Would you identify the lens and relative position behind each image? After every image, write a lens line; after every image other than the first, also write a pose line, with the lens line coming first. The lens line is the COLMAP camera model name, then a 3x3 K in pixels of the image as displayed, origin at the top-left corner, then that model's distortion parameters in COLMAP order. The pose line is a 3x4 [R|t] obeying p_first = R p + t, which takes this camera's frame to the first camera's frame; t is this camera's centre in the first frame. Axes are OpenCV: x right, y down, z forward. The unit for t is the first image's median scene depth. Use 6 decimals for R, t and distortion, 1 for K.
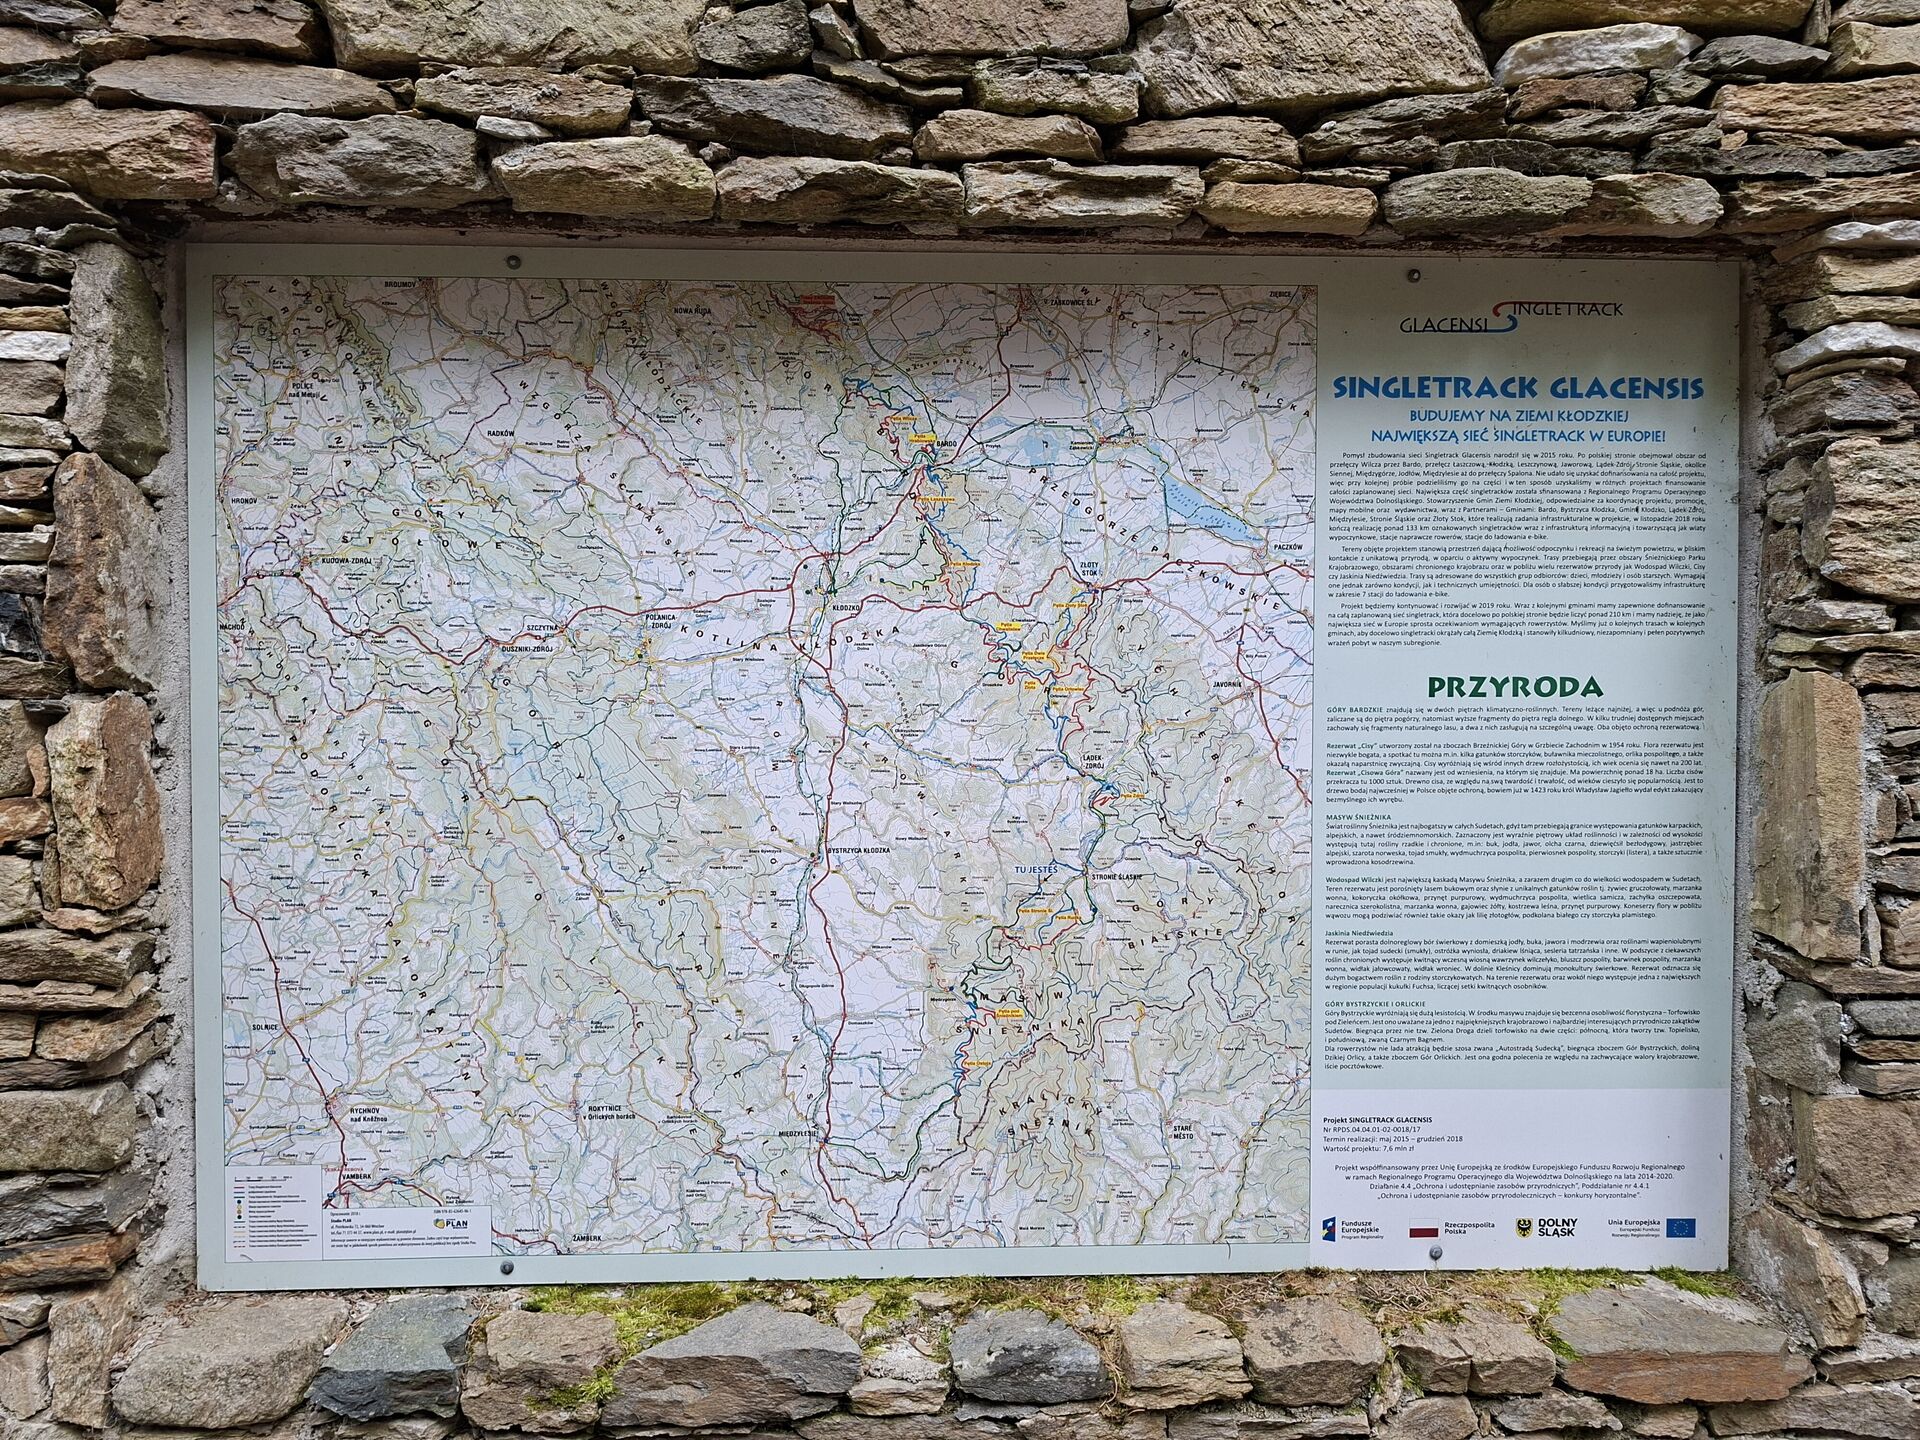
lens RADIAL K [[1315.0, 0, 958.8], [0, 1315.0, 739.1], [0, 0, 1]] dist [0.017500, -0.013295]
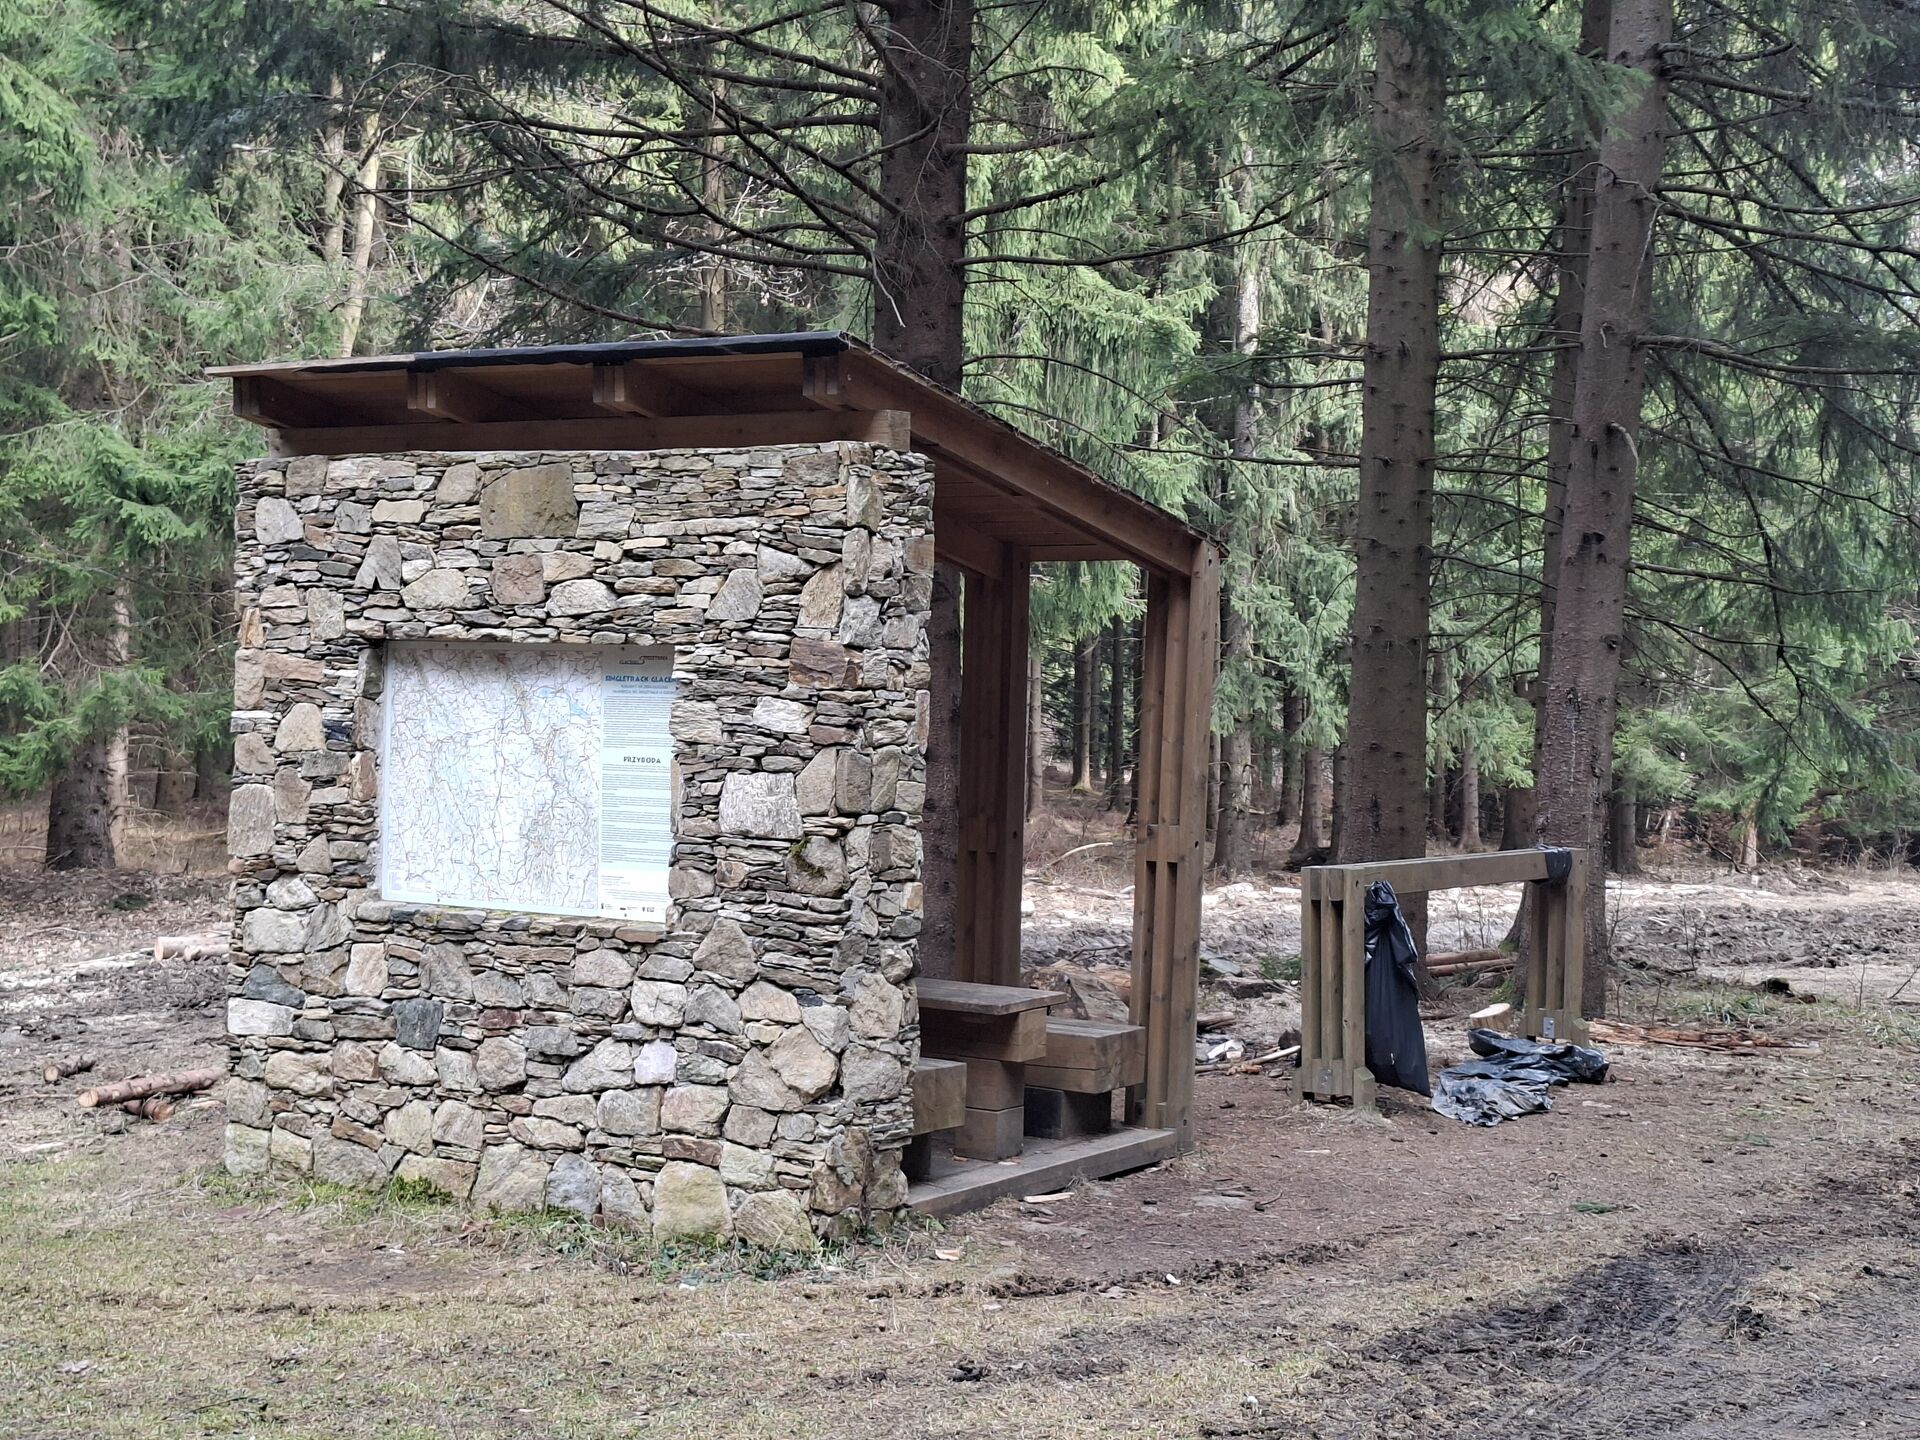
lens RADIAL K [[2560.3, 0, 961.2], [0, 2560.3, 715.5], [0, 0, 1]] dist [0.032124, 0.000000]
pose [[0.829945, 0.023023, -0.557370, 5.652946], [-0.037555, 0.999187, -0.014647, -0.101177], [0.556580, 0.033088, 0.830135, -4.880904]]
